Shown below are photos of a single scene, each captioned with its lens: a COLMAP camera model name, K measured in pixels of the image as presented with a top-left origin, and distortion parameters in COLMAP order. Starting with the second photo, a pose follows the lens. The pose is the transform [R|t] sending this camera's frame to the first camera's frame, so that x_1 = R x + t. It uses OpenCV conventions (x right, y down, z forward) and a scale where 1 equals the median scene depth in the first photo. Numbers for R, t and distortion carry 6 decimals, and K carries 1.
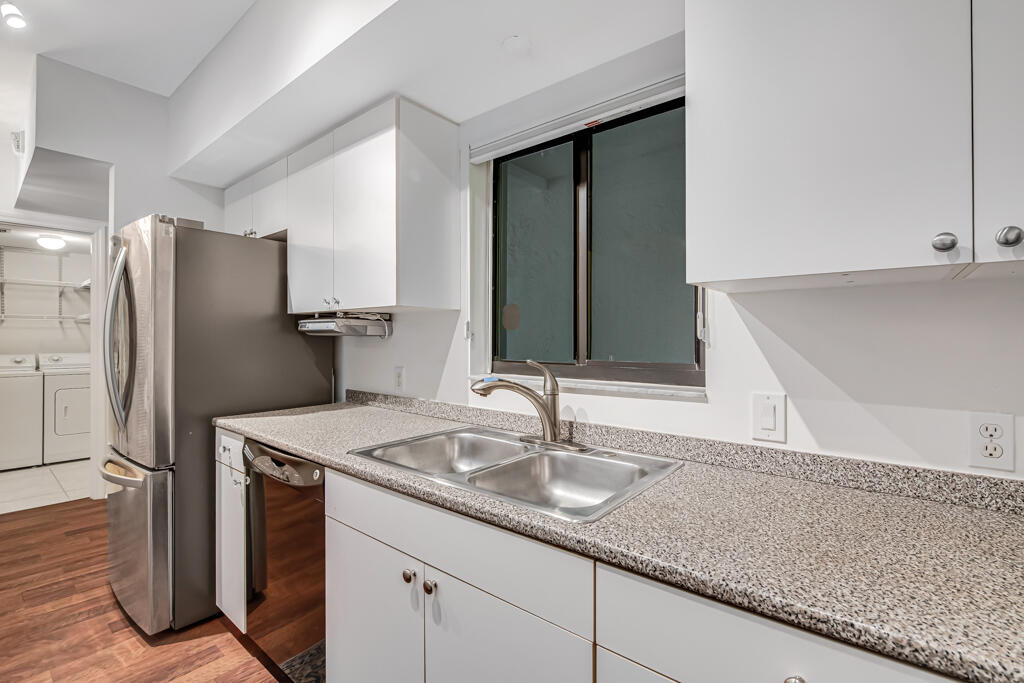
lens RADIAL K [[461.9, 0, 510.0], [0, 461.9, 338.3], [0, 0, 1]] dist [-0.010436, -0.001033]
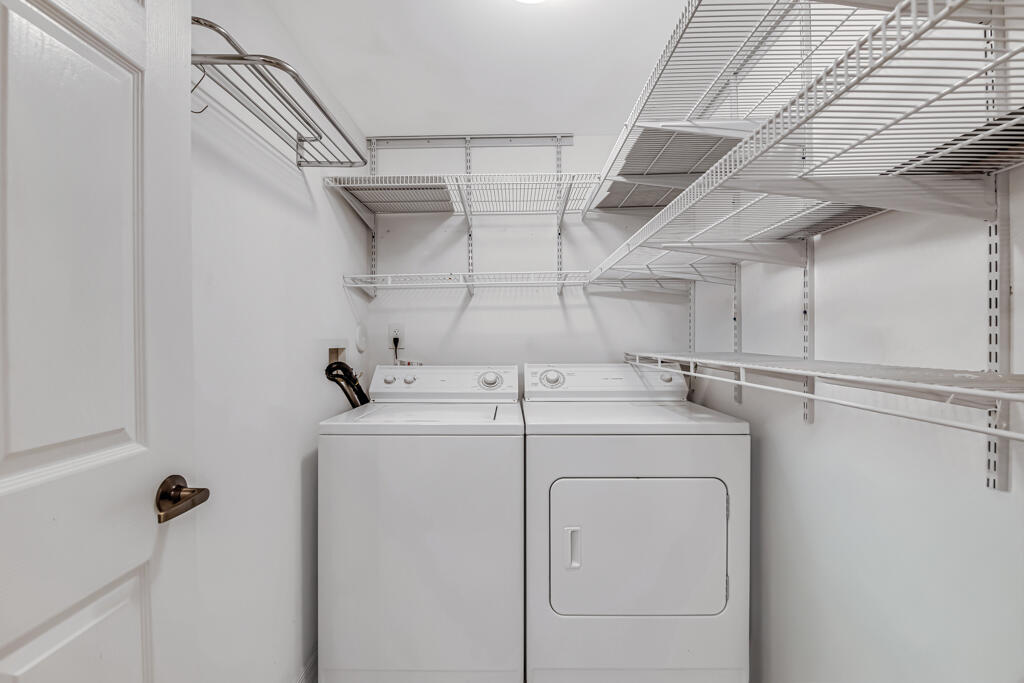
lens RADIAL K [[409.9, 0, 512.1], [0, 409.9, 344.7], [0, 0, 1]] dist [-0.011494, -0.001889]
pose [[0.622736, -0.007552, -0.782395, -0.725792], [0.011077, 0.999938, -0.000836, 0.014944], [0.782353, -0.008146, 0.622782, 0.738780]]
